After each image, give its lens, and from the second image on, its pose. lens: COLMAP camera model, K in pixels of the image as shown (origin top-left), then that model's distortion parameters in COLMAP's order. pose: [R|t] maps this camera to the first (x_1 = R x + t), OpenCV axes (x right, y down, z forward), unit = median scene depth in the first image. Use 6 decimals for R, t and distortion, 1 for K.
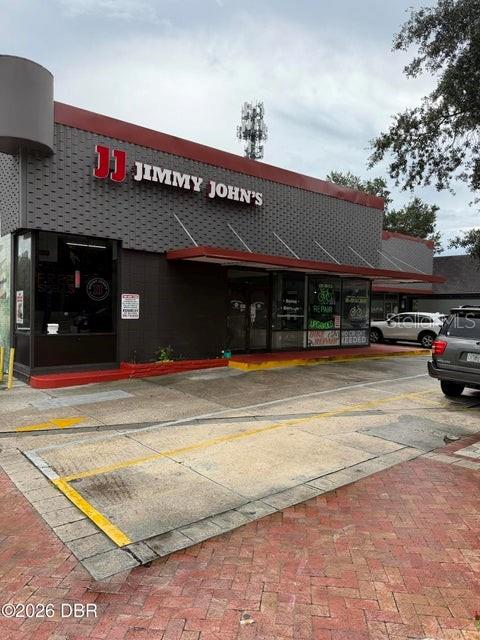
lens RADIAL K [[450.8, 0, 240.0], [0, 450.8, 320.0], [0, 0, 1]] dist [-0.000916, -0.000106]
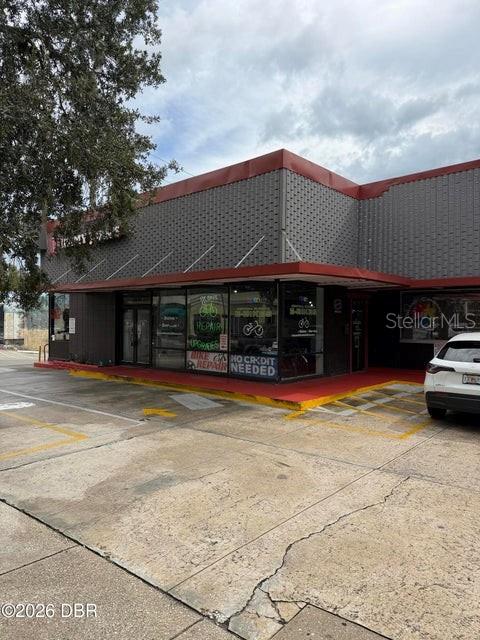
lens RADIAL K [[450.8, 0, 240.0], [0, 450.8, 320.0], [0, 0, 1]] dist [-0.000916, -0.000106]
pose [[0.164016, -0.019297, -0.986269, 0.999470], [-0.016577, 0.999614, -0.022315, -0.017305], [0.986318, 0.020009, 0.163633, 0.918227]]
